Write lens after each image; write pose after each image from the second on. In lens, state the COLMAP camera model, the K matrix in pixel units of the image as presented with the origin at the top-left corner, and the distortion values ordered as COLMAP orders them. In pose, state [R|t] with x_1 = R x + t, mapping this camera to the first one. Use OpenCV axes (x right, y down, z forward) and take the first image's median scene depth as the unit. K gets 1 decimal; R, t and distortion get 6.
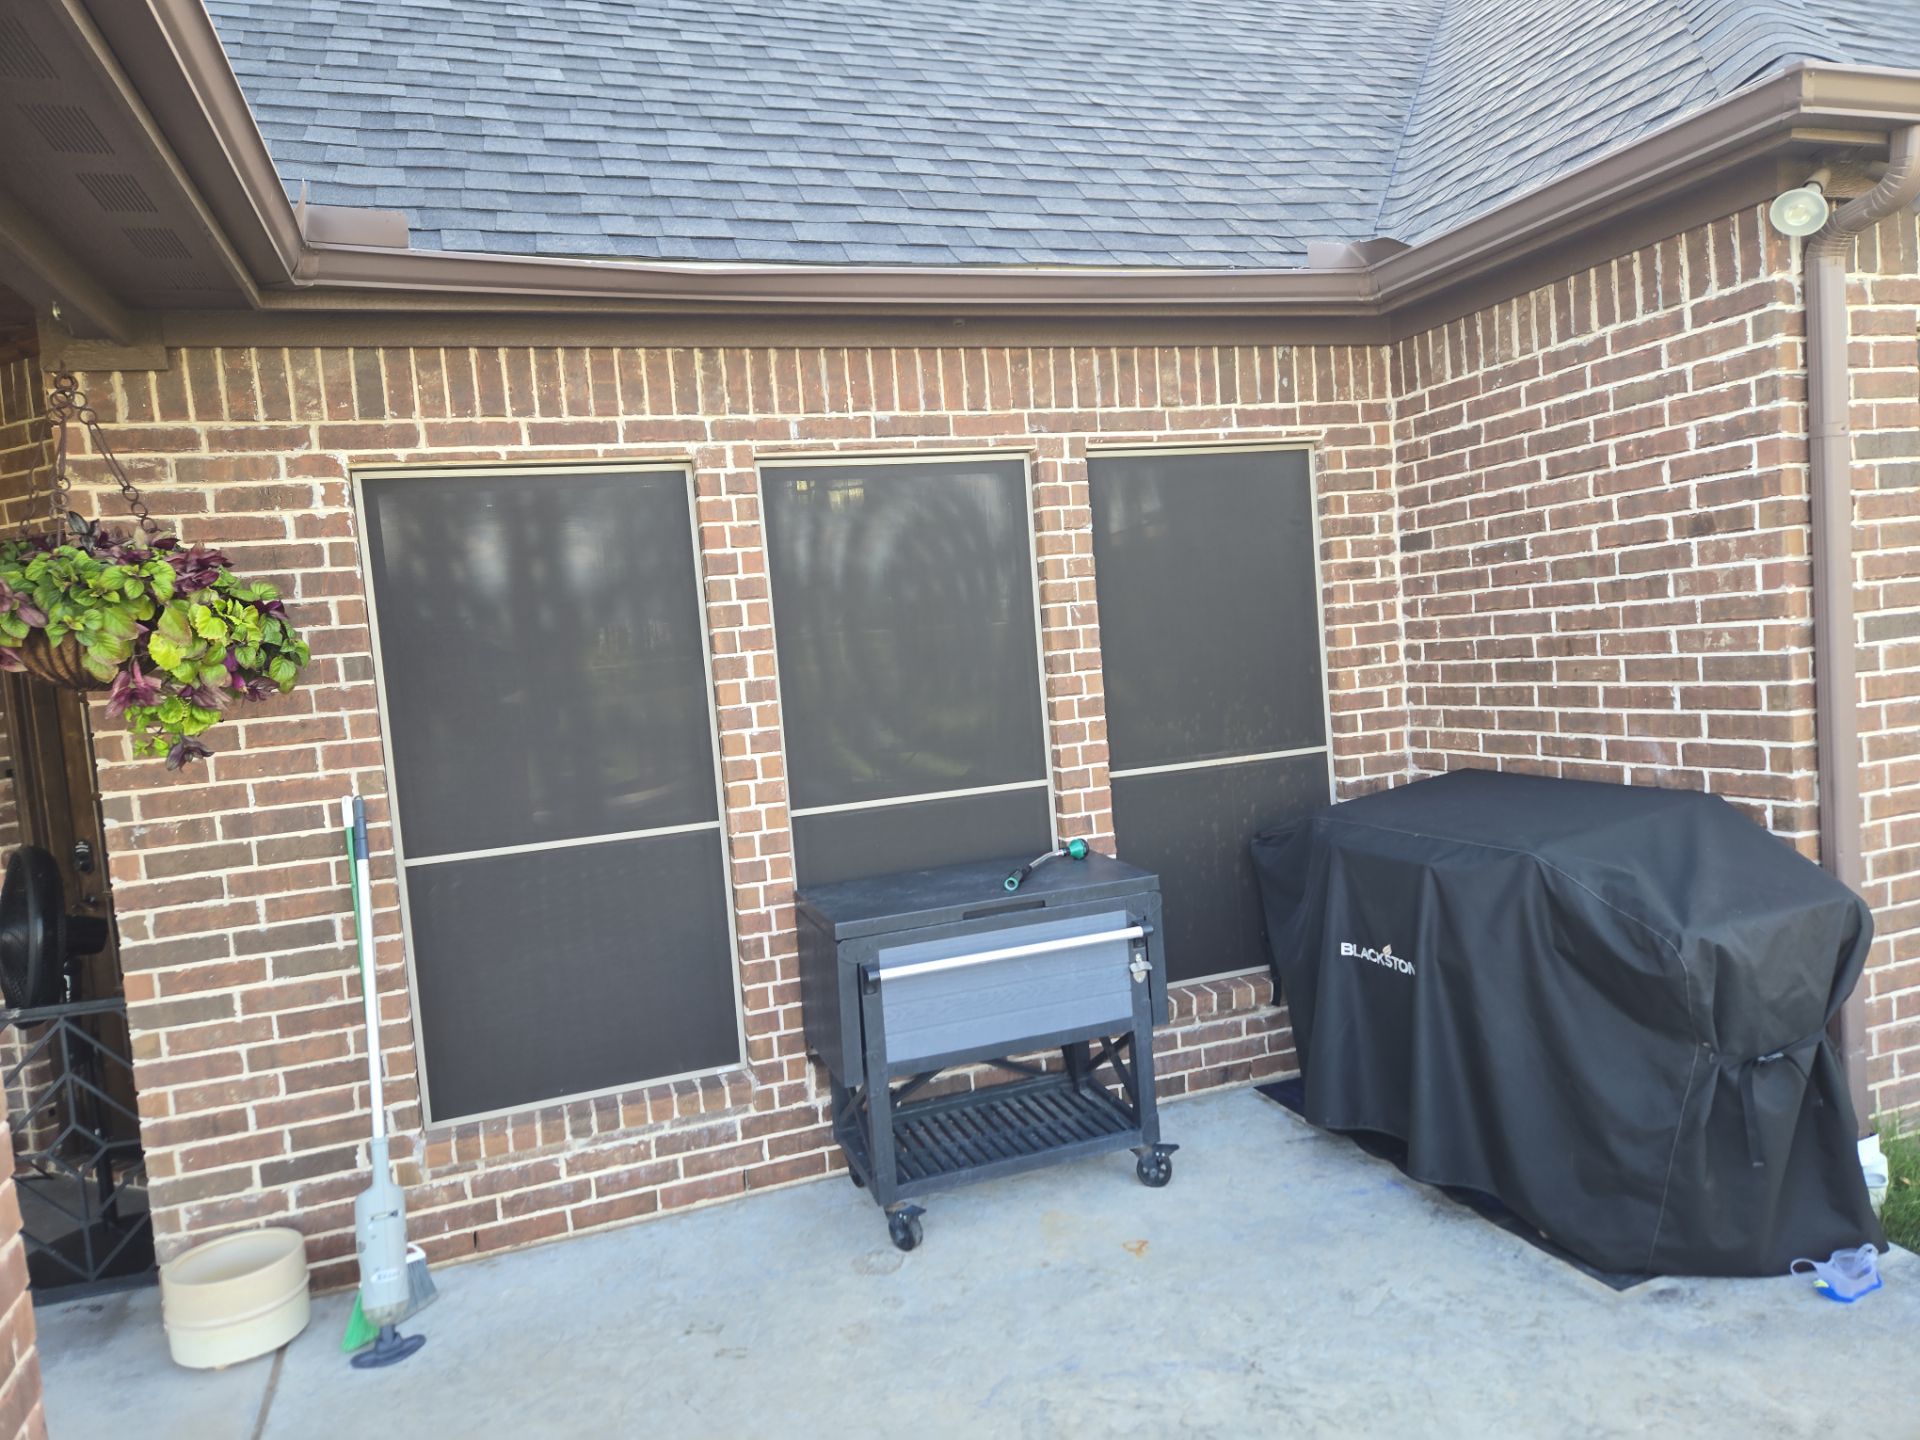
lens RADIAL K [[1287.9, 0, 951.3], [0, 1287.9, 740.3], [0, 0, 1]] dist [0.083315, -0.073824]
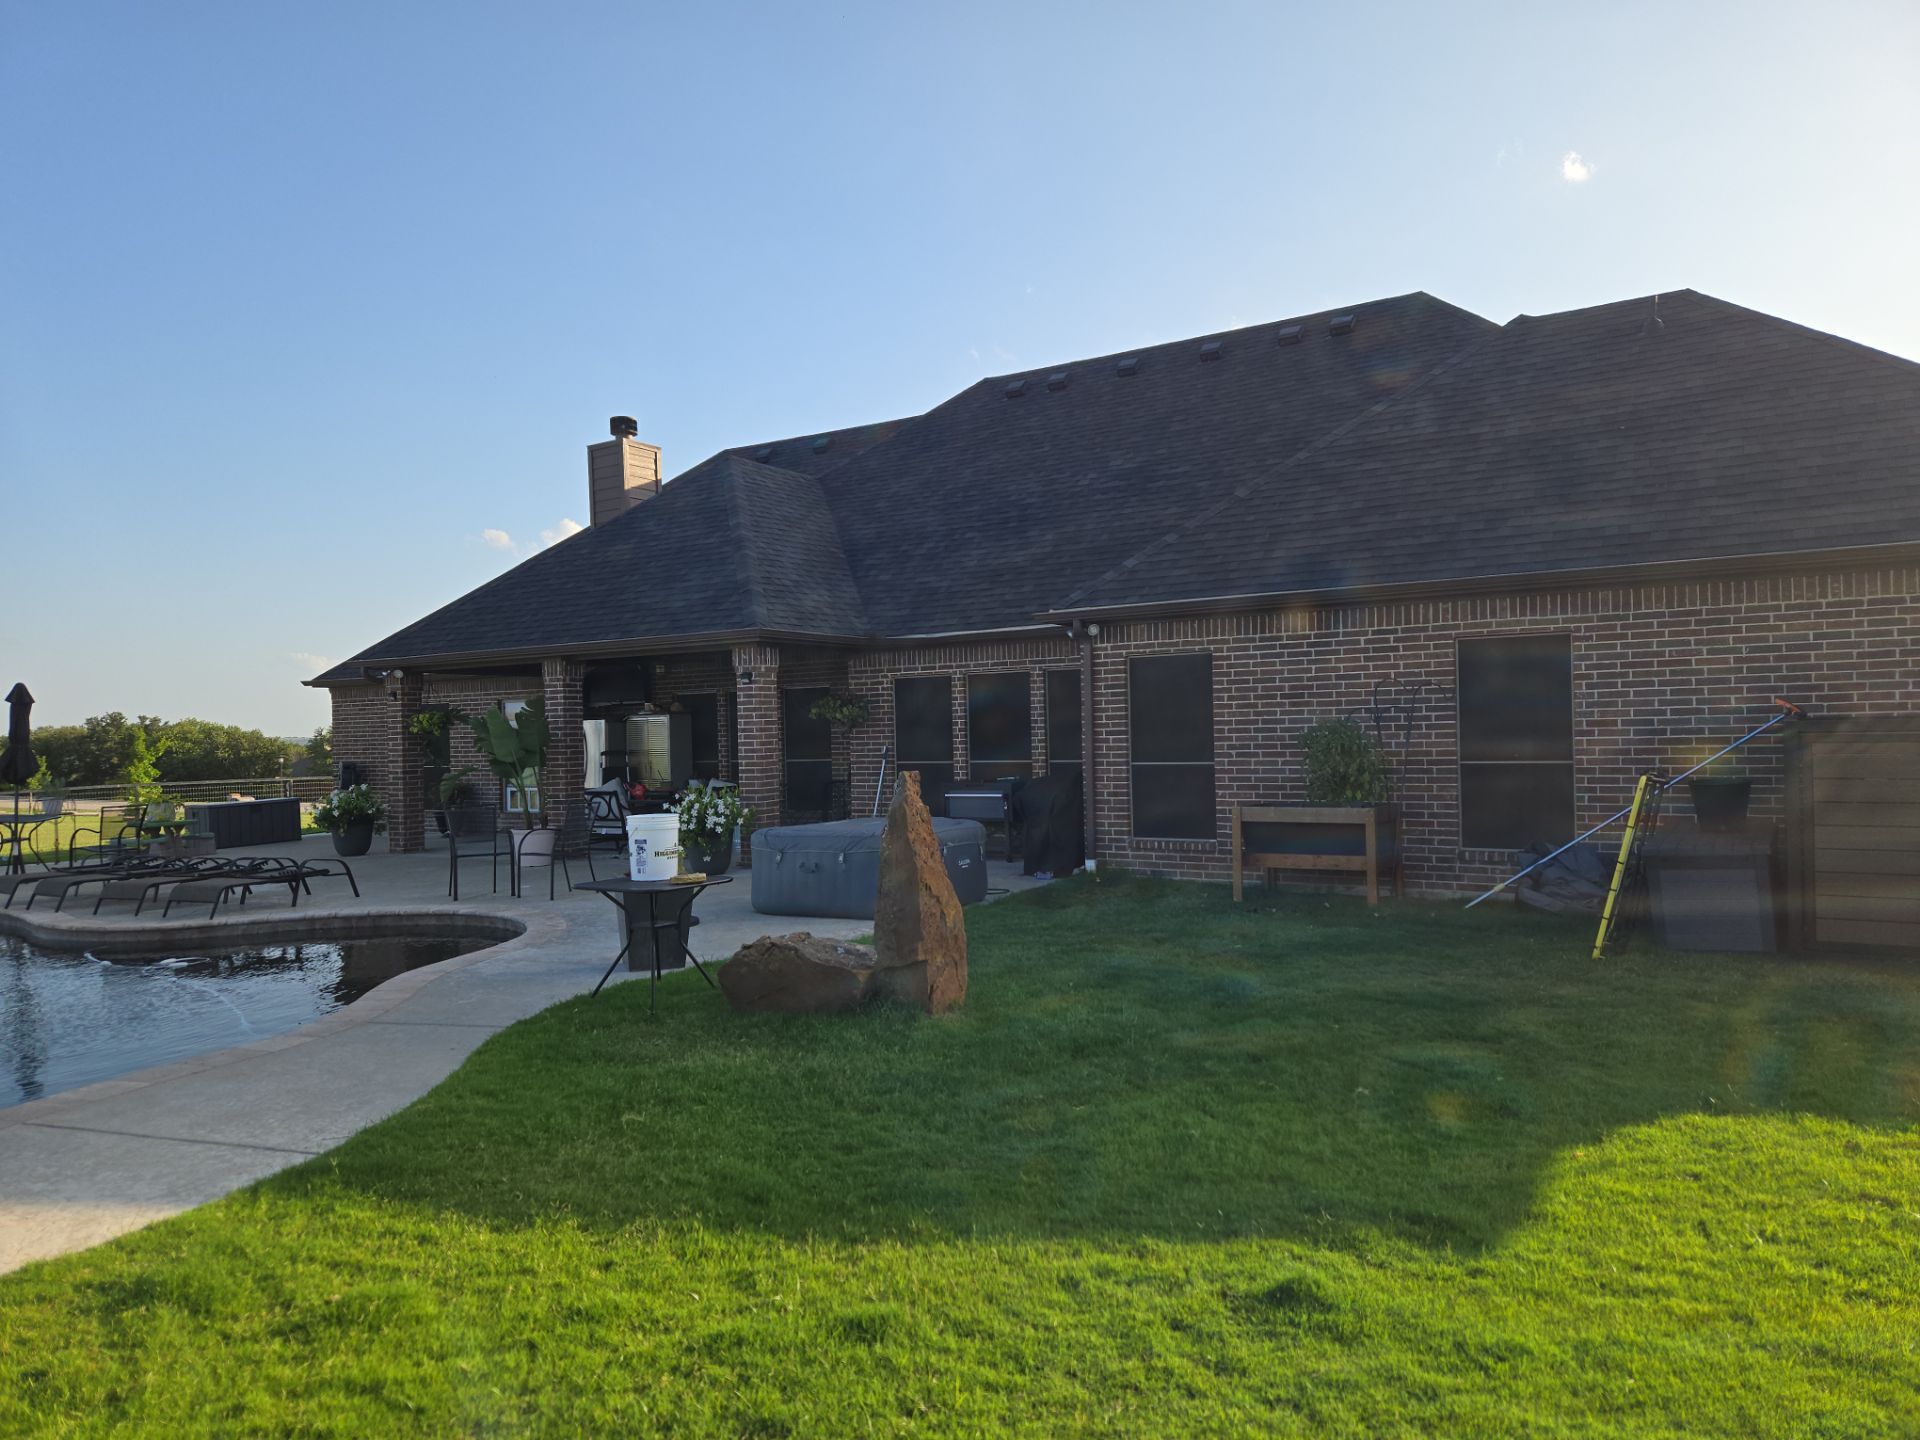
lens RADIAL K [[1287.9, 0, 956.5], [0, 1287.9, 729.6], [0, 0, 1]] dist [0.083315, -0.073824]
pose [[0.622691, 0.066426, -0.779644, 3.139895], [-0.080727, 0.996527, 0.020429, -0.125785], [0.778293, 0.050217, 0.625890, -1.615131]]
